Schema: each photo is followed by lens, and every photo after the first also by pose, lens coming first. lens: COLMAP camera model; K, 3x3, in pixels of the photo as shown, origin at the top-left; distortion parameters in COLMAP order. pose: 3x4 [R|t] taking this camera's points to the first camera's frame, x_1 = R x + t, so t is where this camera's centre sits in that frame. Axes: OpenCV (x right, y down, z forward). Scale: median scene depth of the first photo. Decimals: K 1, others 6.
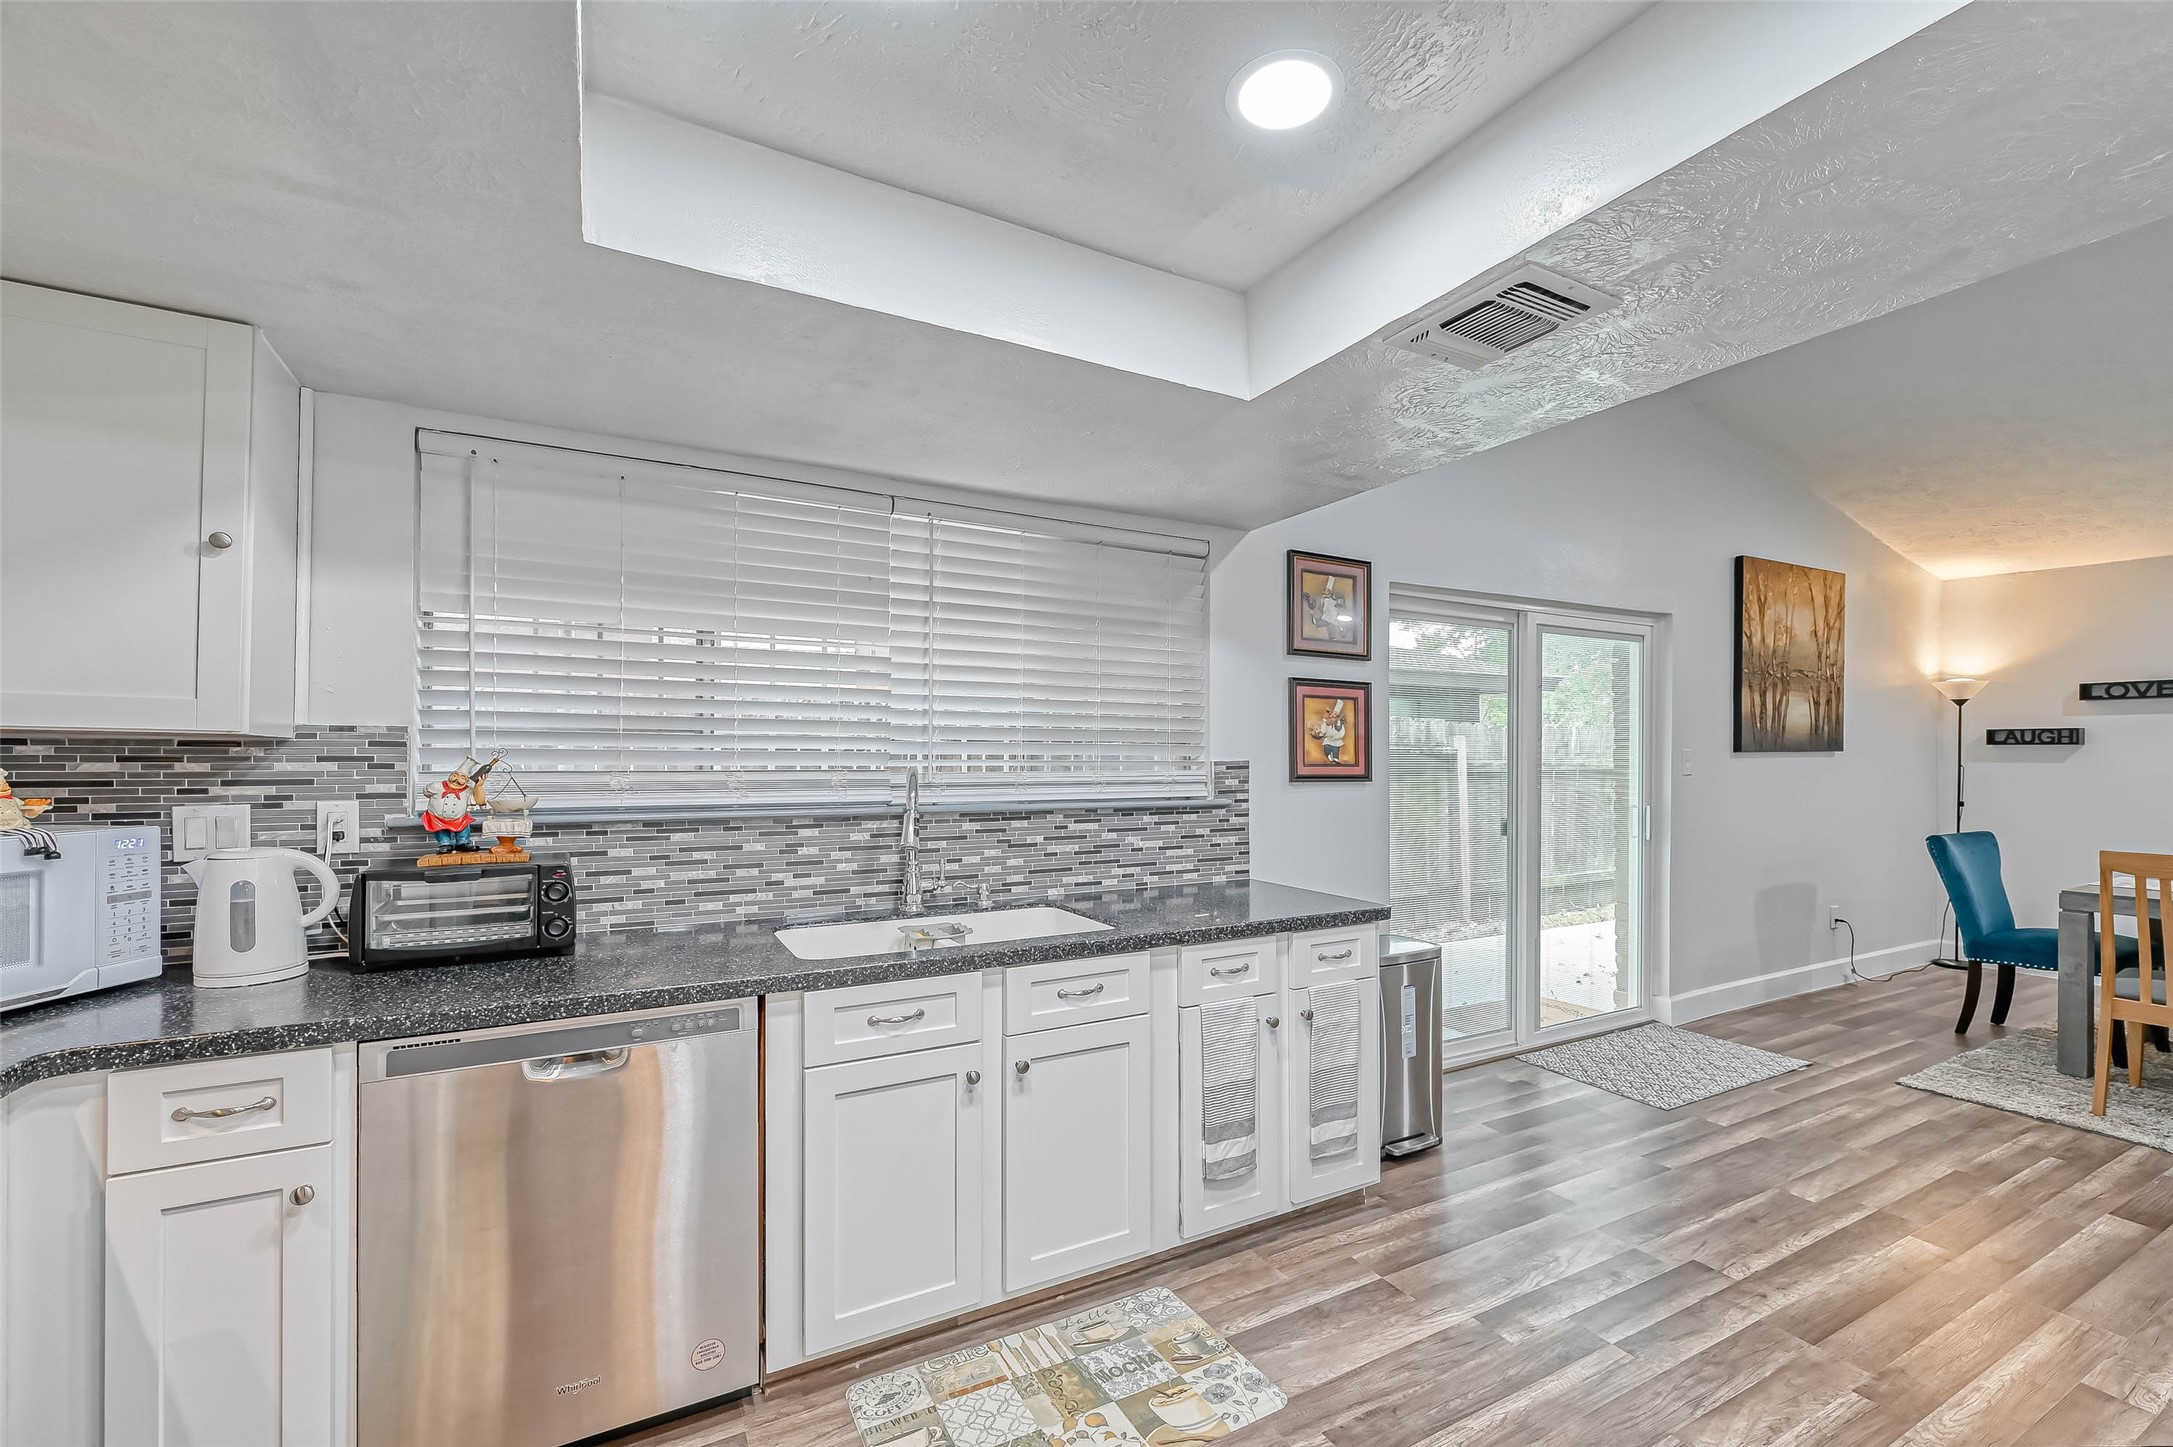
lens RADIAL K [[846.2, 0, 1044.2], [0, 846.2, 775.2], [0, 0, 1]] dist [-0.002326, 0.000778]
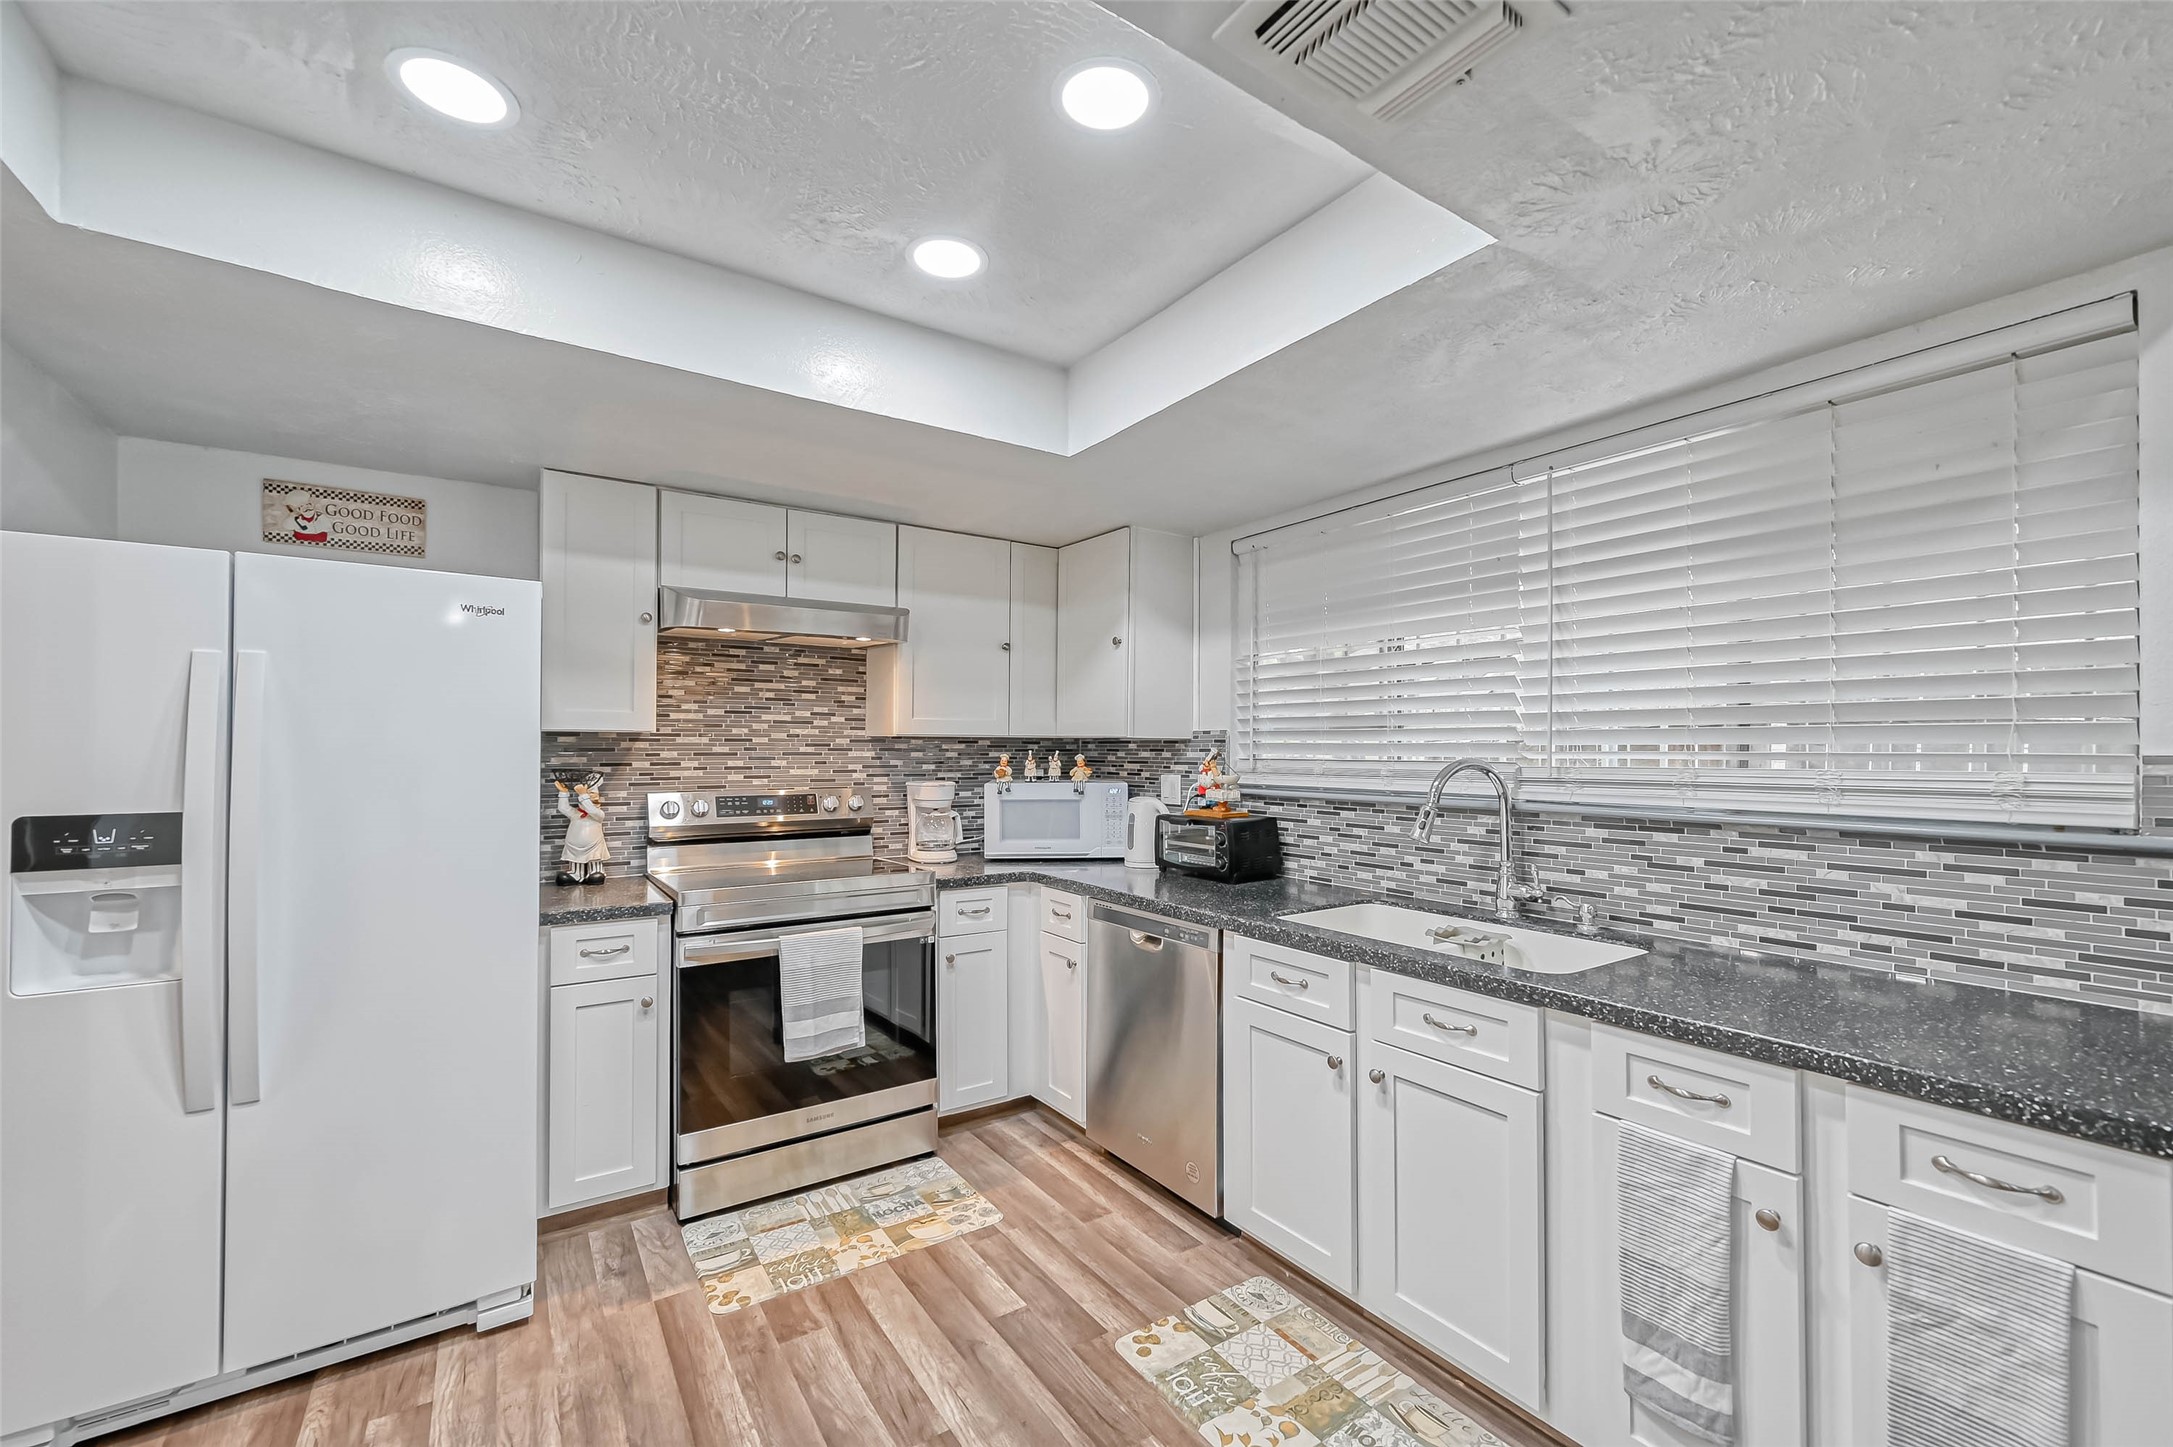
lens RADIAL K [[887.2, 0, 1132.1], [0, 887.2, 751.8], [0, 0, 1]] dist [-0.010945, 0.003104]
pose [[0.160094, 0.003227, -0.987096, 0.653696], [-0.014717, 0.999891, 0.000882, -0.011476], [0.986992, 0.014386, 0.160124, 0.407127]]
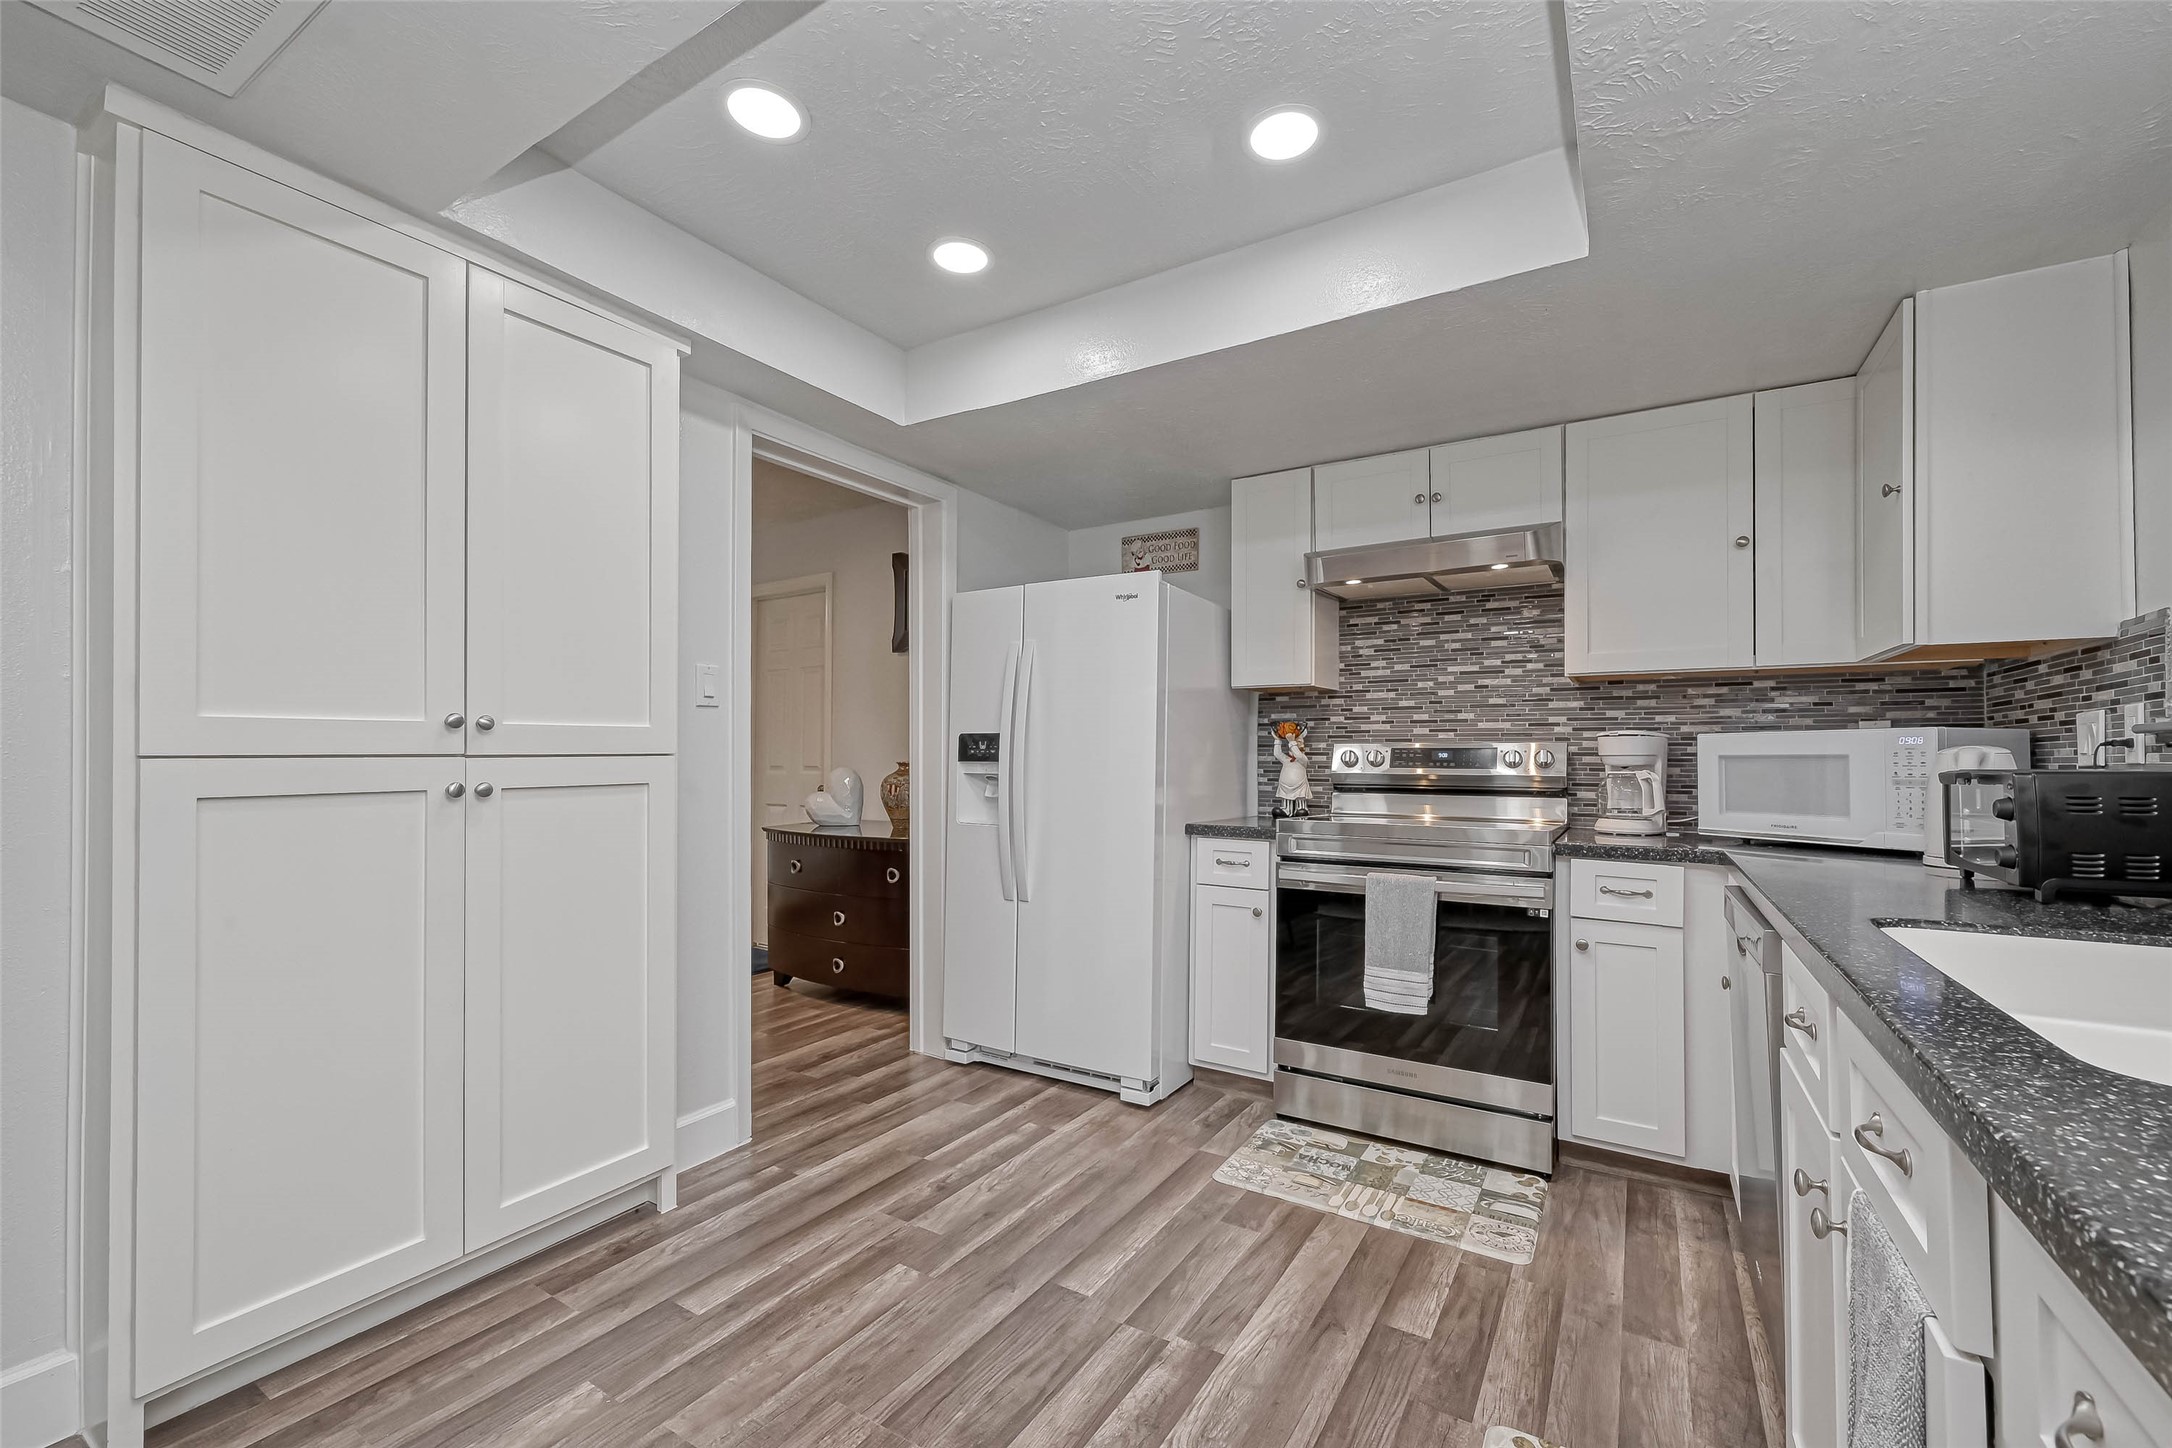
lens RADIAL K [[877.7, 0, 1070.7], [0, 877.7, 754.4], [0, 0, 1]] dist [-0.002444, 0.000687]
pose [[-0.850029, -0.006306, -0.526699, 0.414149], [-0.012758, 0.999881, 0.008619, 0.061965], [0.526582, 0.014046, -0.850008, 0.847567]]
